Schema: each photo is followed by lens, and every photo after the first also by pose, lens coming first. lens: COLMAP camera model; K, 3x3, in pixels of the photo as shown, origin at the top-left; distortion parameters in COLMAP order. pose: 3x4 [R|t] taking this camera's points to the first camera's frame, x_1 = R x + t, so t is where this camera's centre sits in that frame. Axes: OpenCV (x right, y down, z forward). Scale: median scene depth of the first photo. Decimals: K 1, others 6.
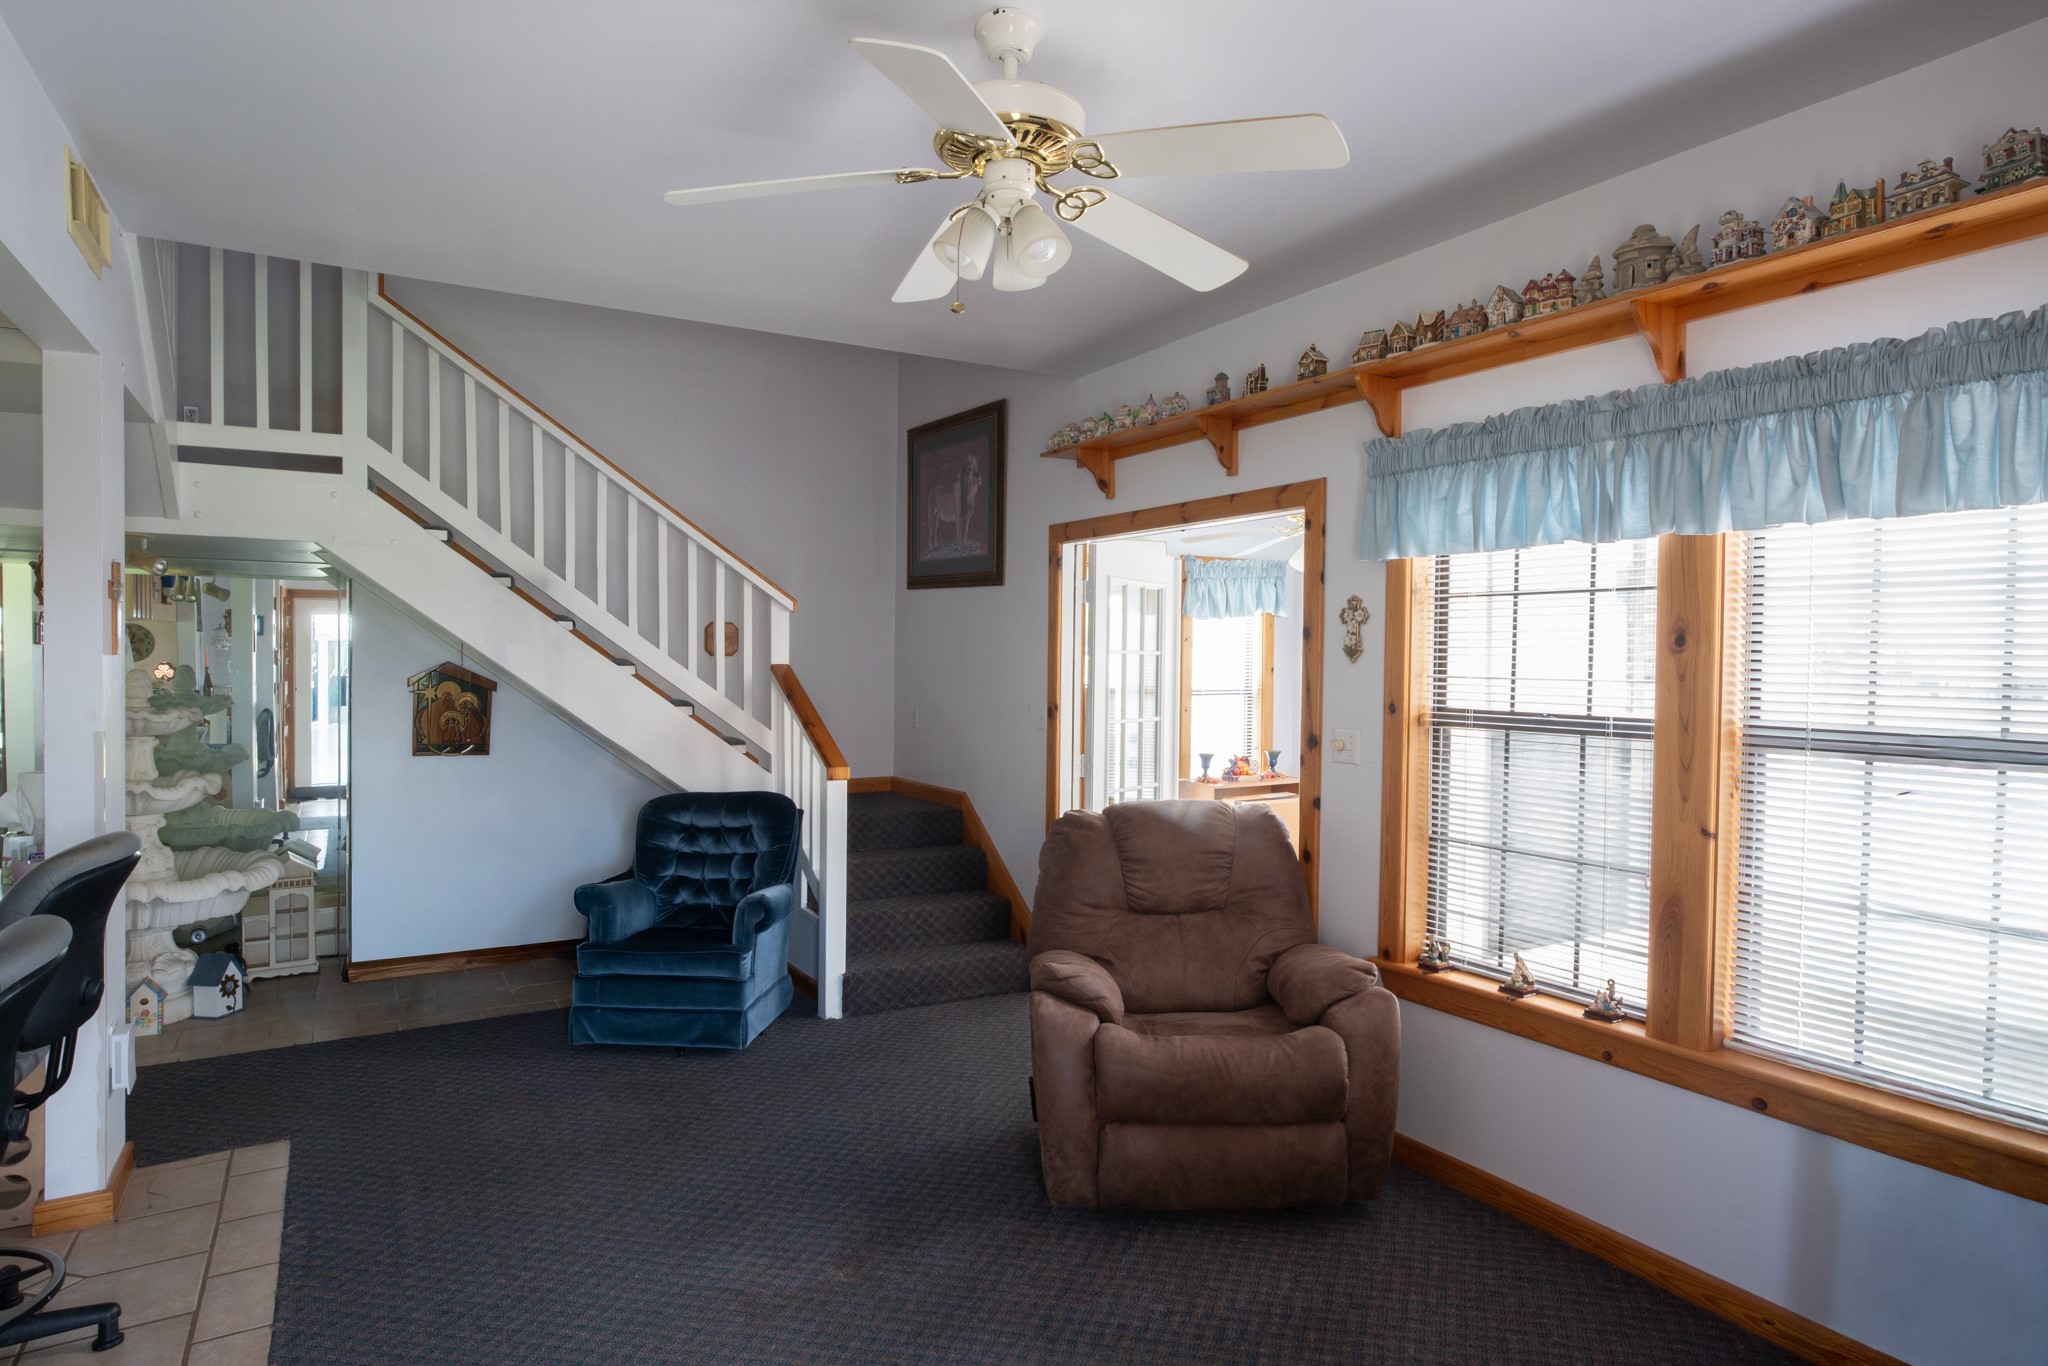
lens RADIAL K [[1165.9, 0, 1020.4], [0, 1165.9, 697.4], [0, 0, 1]] dist [-0.017737, 0.008772]
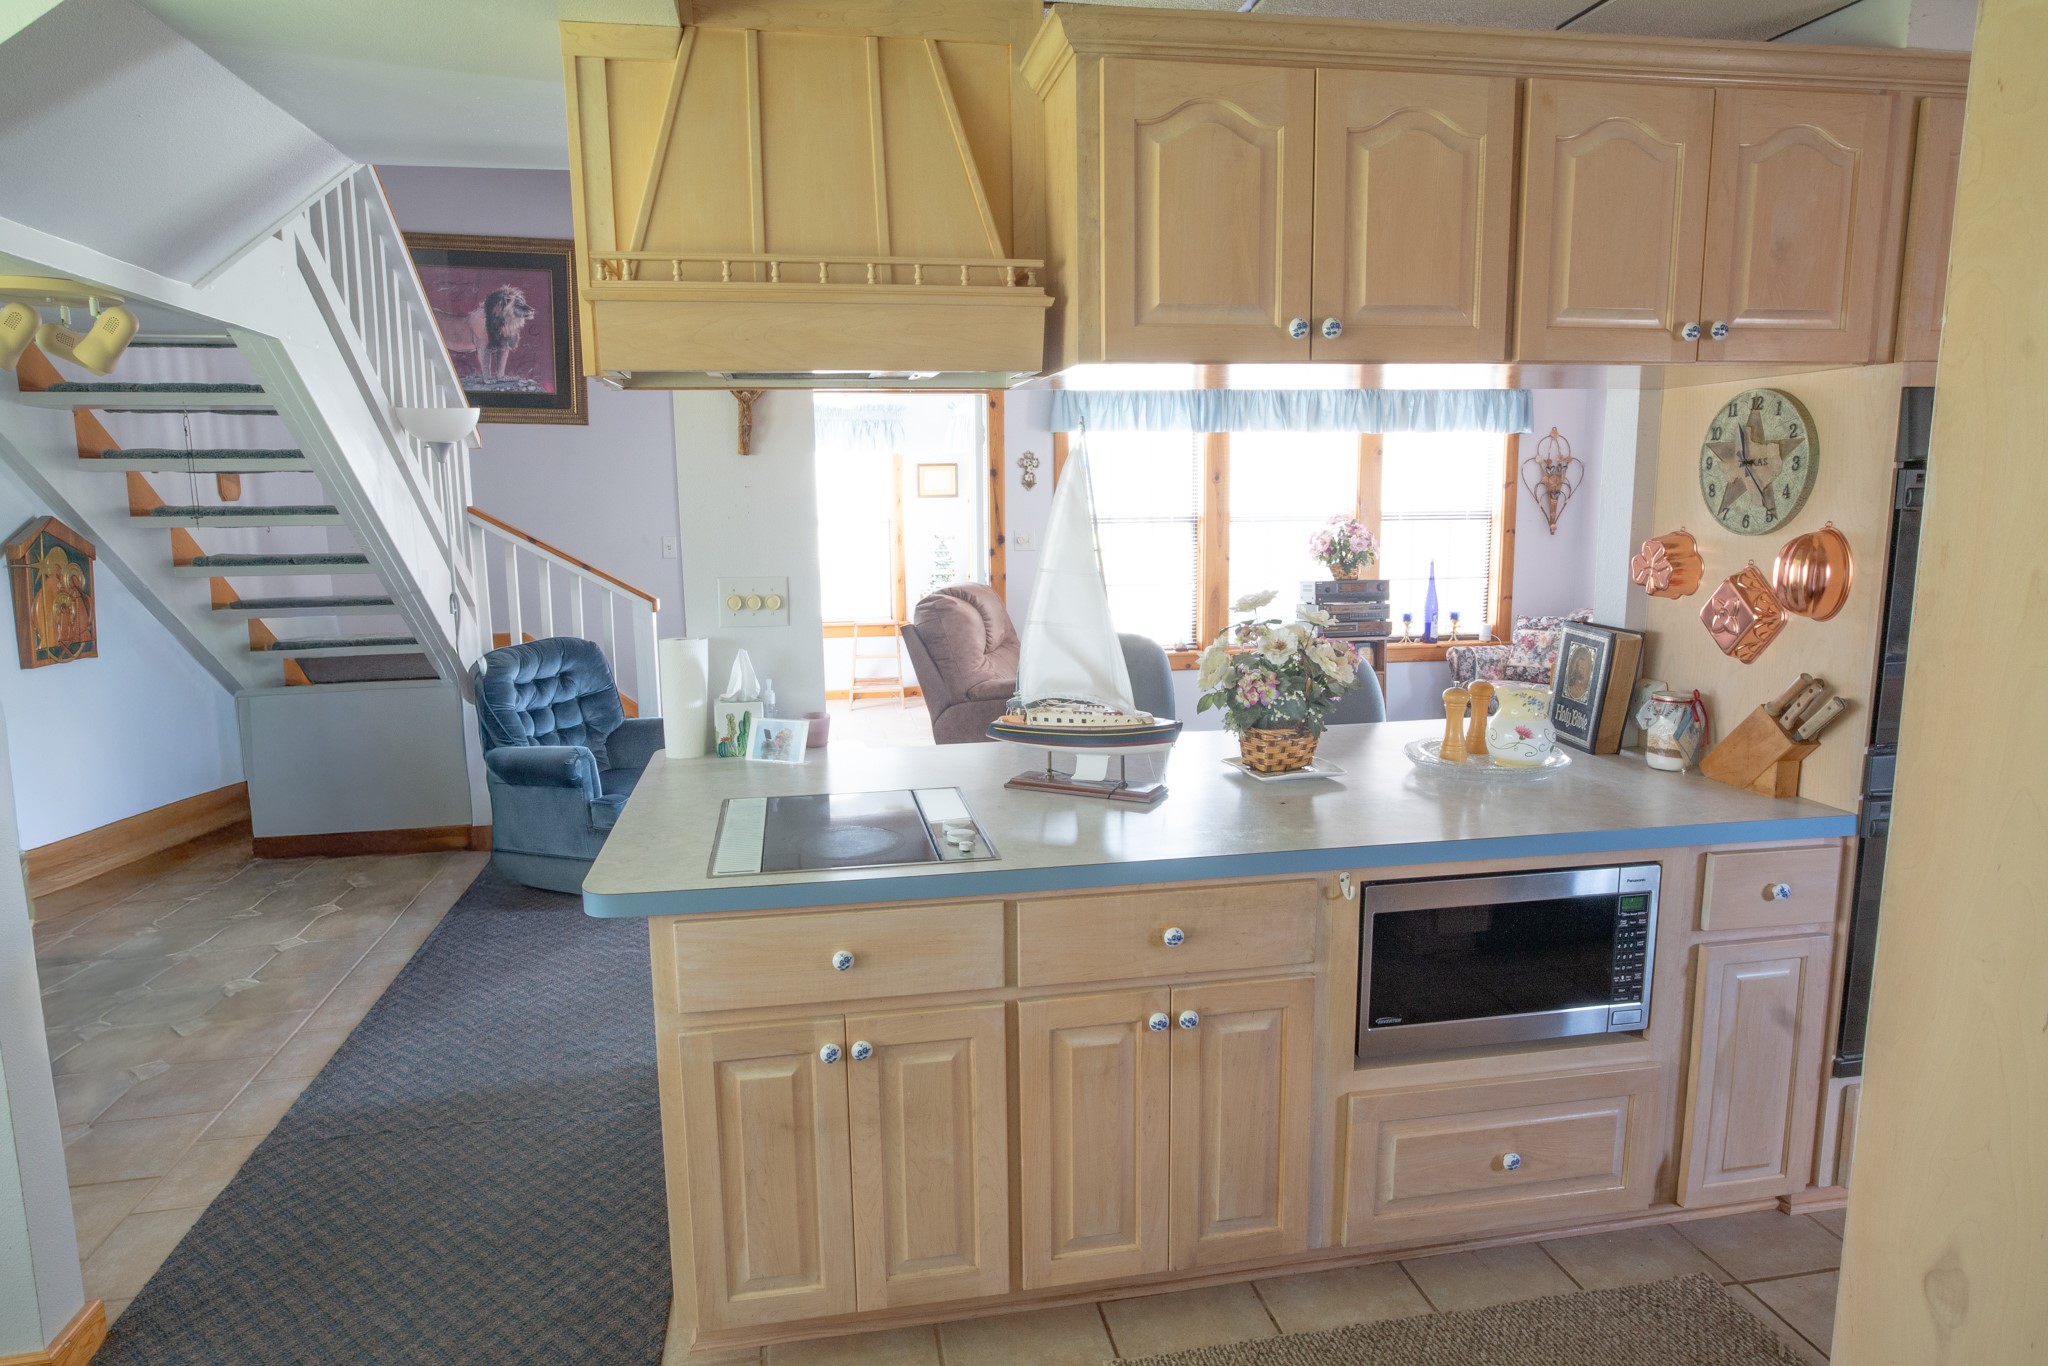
lens RADIAL K [[1165.9, 0, 1015.6], [0, 1165.9, 682.9], [0, 0, 1]] dist [-0.017737, 0.008772]
pose [[0.334581, -0.168429, 0.927193, -1.027754], [0.045598, 0.985639, 0.162591, -0.023524], [-0.941263, -0.012121, 0.337456, 0.331356]]
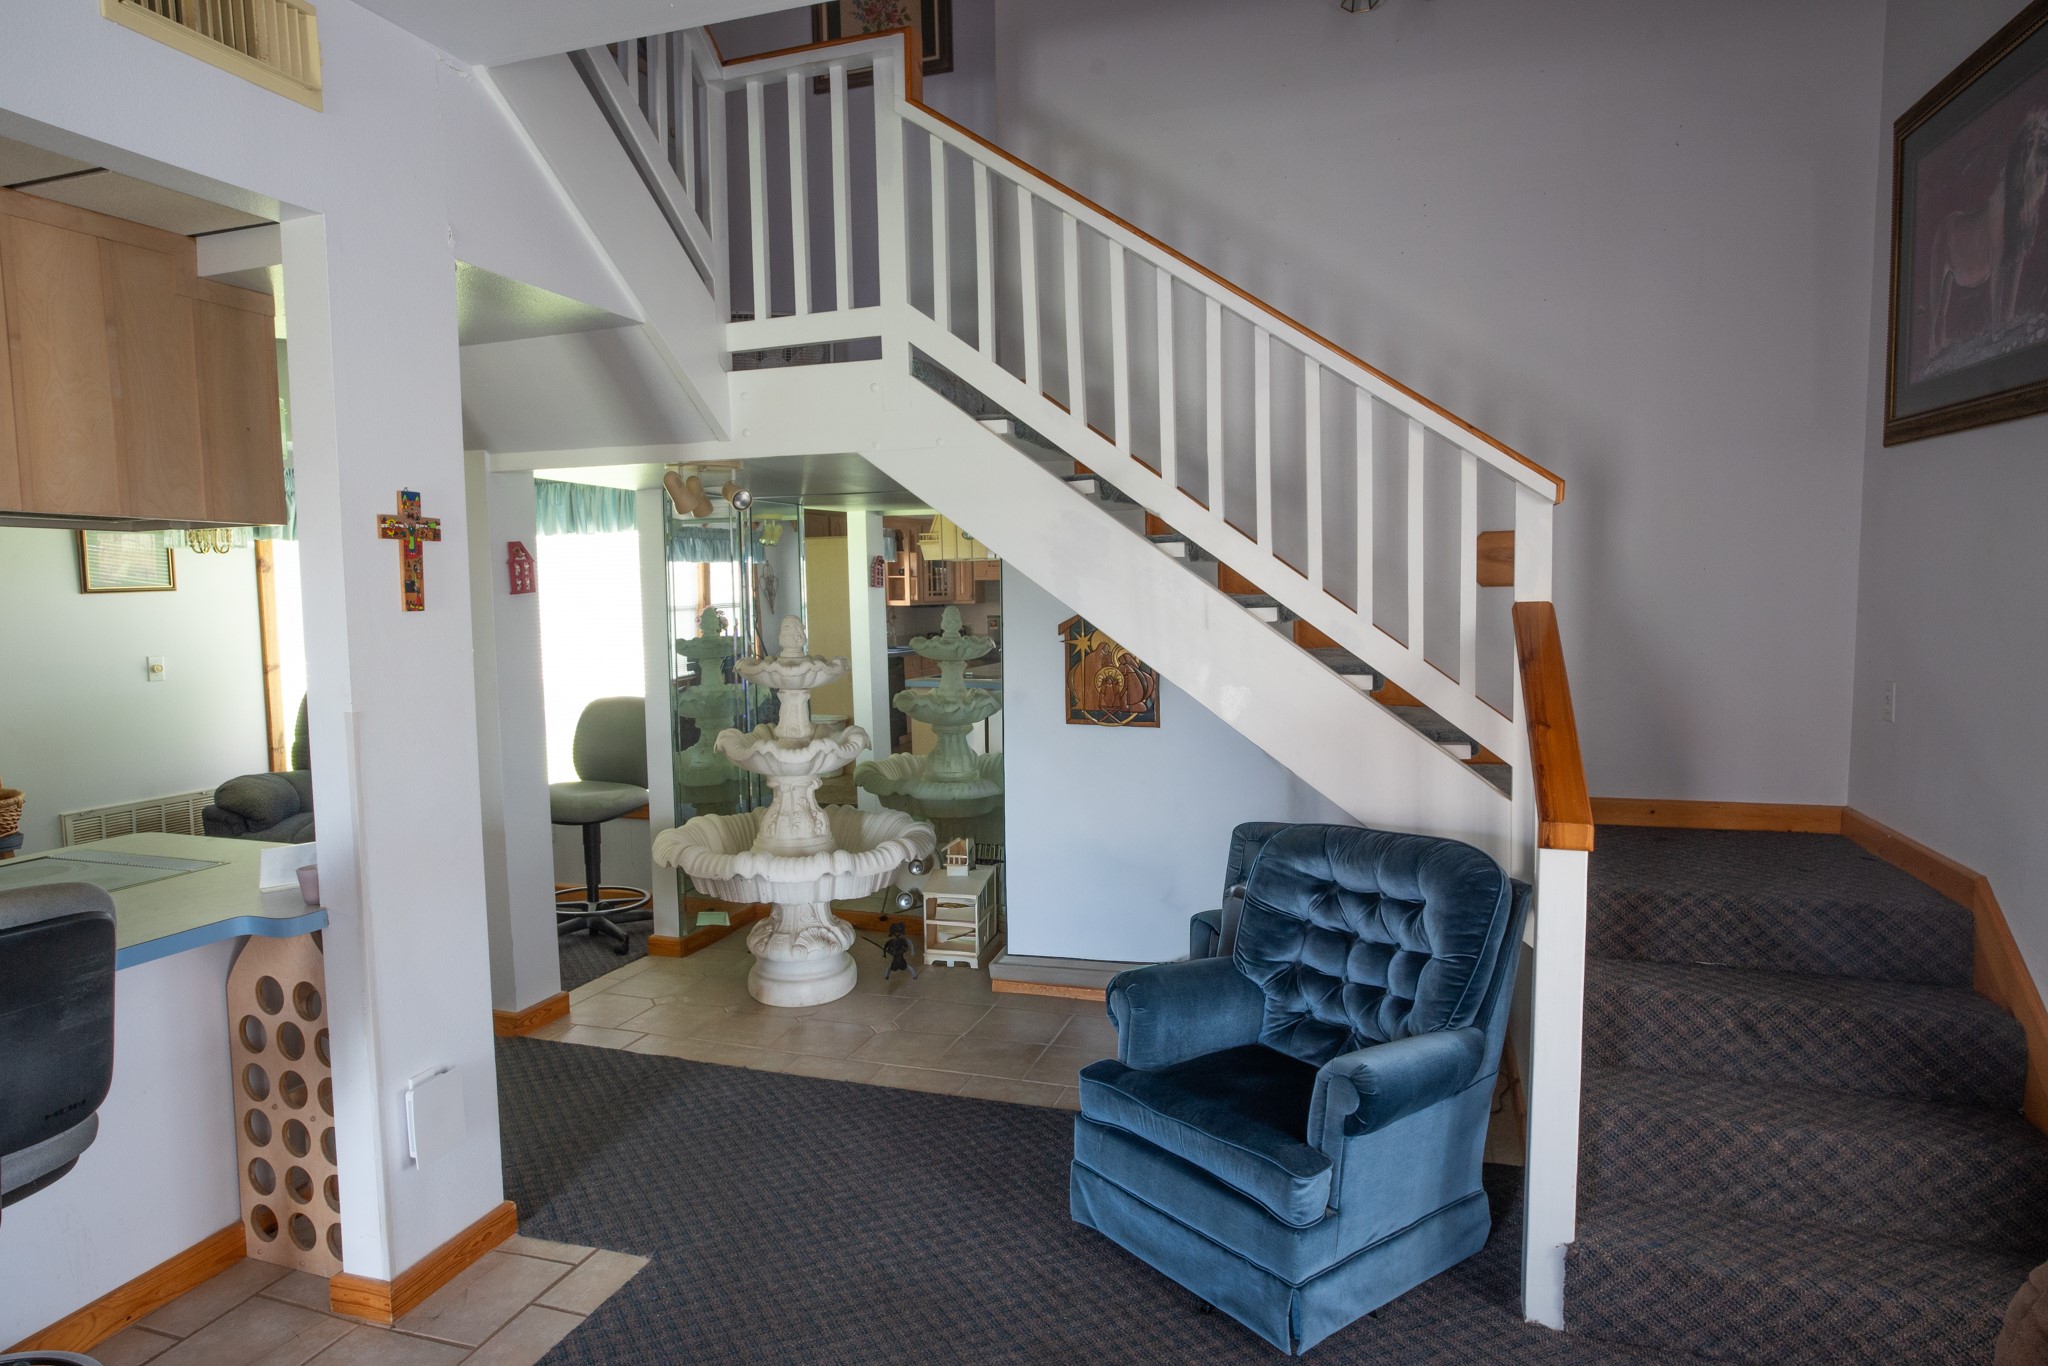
lens RADIAL K [[1165.9, 0, 1004.6], [0, 1165.9, 686.3], [0, 0, 1]] dist [-0.017737, 0.008772]
pose [[0.658732, 0.042800, -0.751159, 0.044382], [-0.005424, 0.998625, 0.052143, -0.017491], [0.752358, -0.030274, 0.658058, 0.504928]]
